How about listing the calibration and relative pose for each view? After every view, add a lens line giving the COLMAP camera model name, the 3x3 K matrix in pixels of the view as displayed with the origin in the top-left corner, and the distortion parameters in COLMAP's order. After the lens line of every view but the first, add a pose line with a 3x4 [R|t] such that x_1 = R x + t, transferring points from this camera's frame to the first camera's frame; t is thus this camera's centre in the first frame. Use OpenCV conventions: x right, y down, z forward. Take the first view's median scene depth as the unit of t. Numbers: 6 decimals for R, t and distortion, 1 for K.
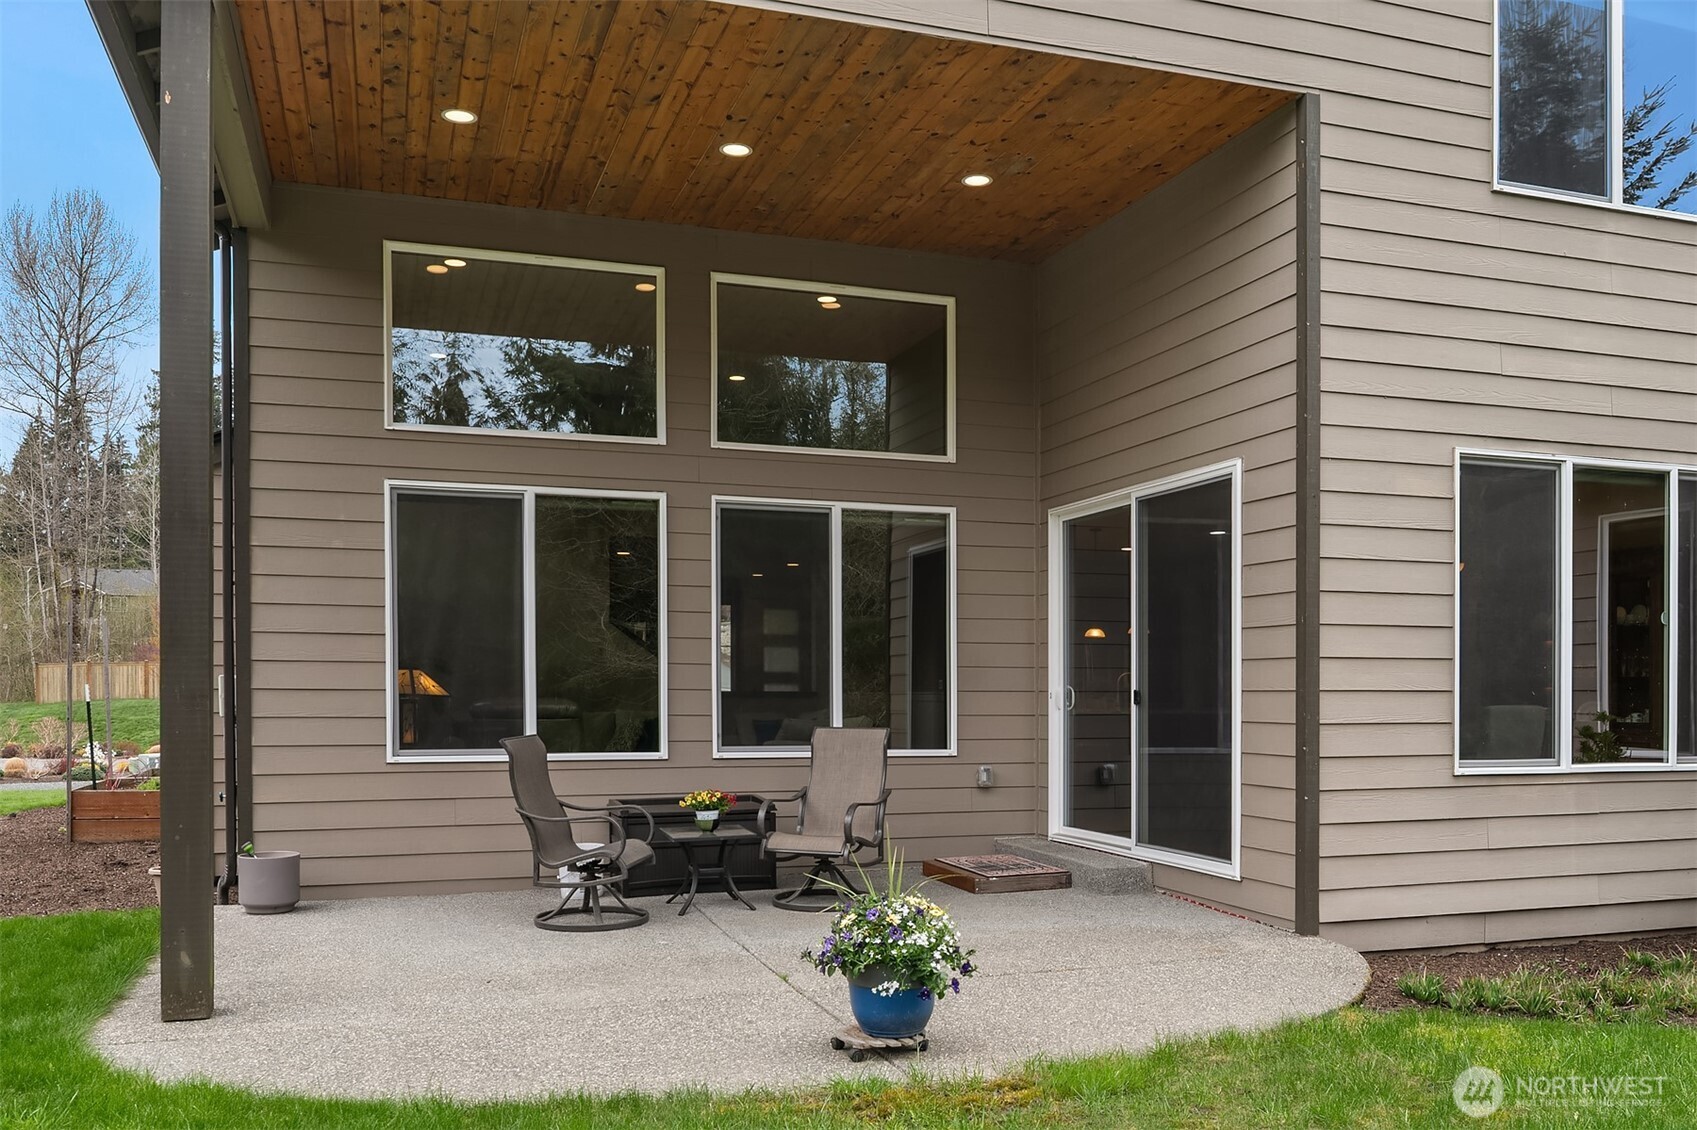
lens RADIAL K [[1358.3, 0, 852.9], [0, 1358.3, 699.8], [0, 0, 1]] dist [0.002318, -0.001885]
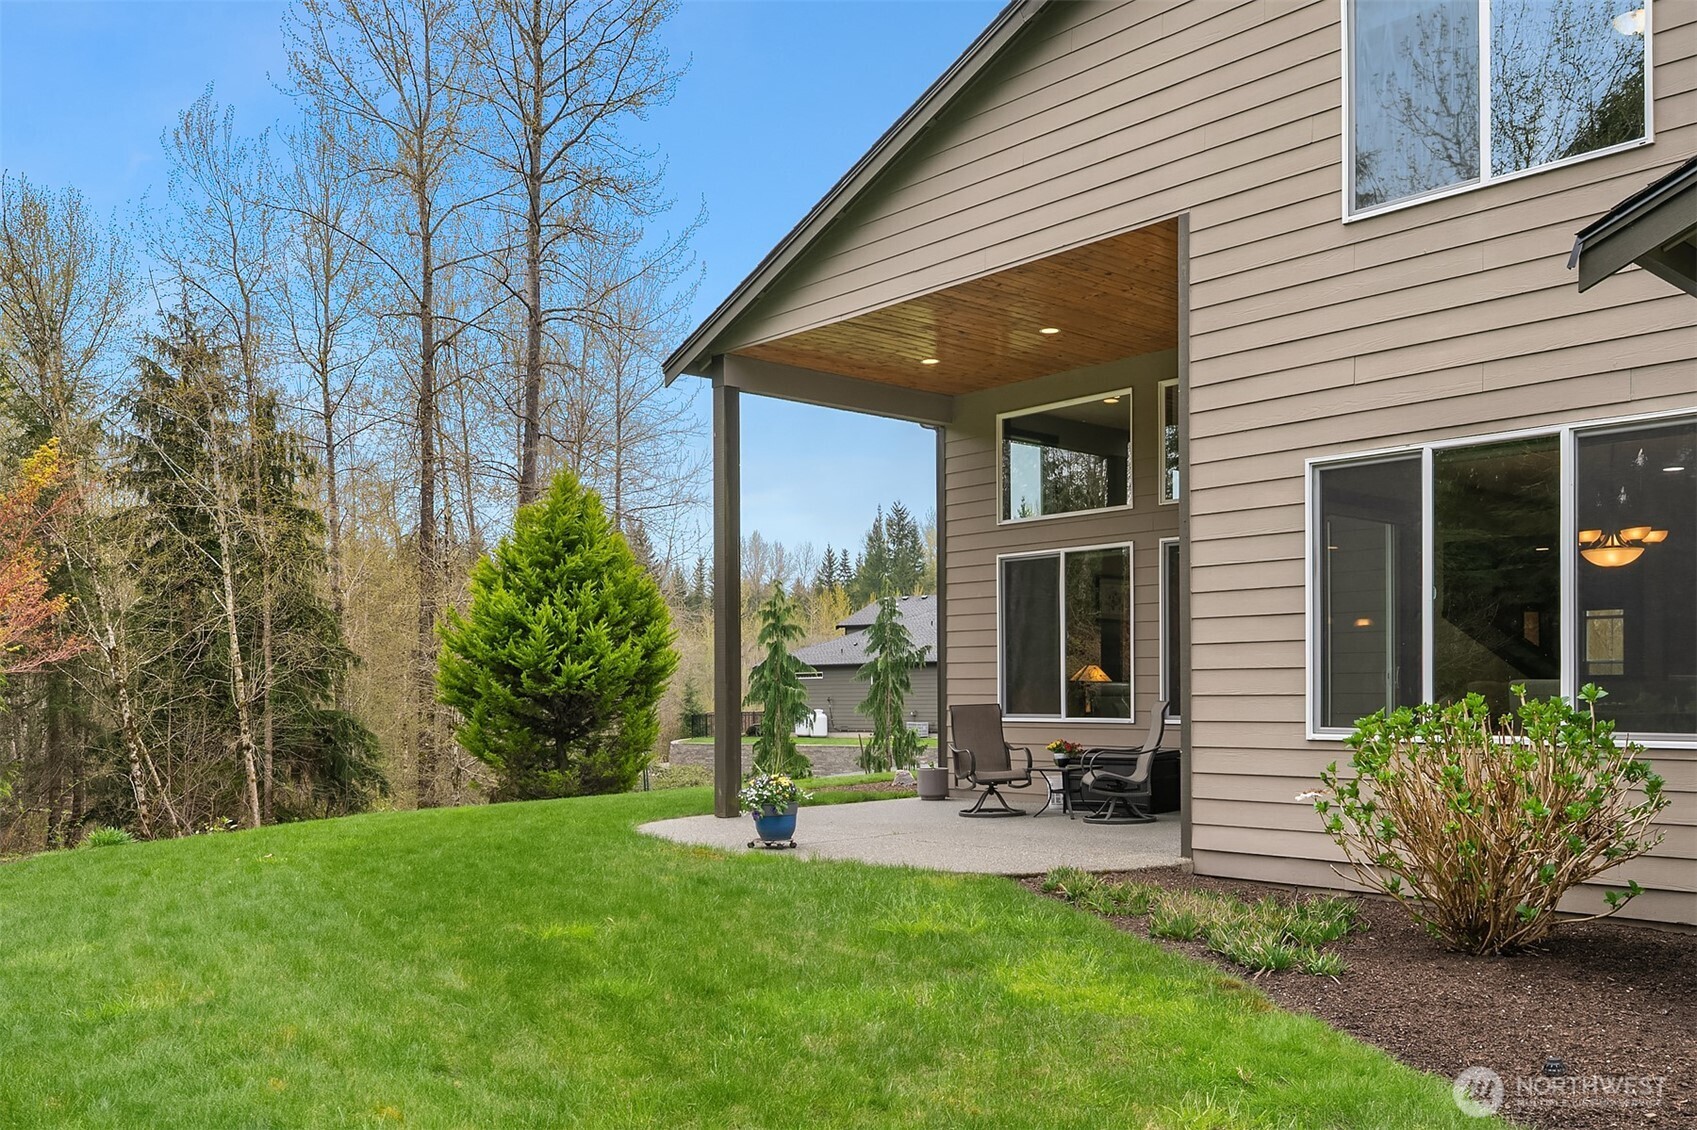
lens RADIAL K [[1358.3, 0, 852.9], [0, 1358.3, 699.8], [0, 0, 1]] dist [0.002318, -0.001885]
pose [[0.407240, 0.002557, -0.913318, 1.305854], [-0.002933, 0.999995, 0.001492, 0.019583], [0.913316, 0.002071, 0.407245, 0.164870]]
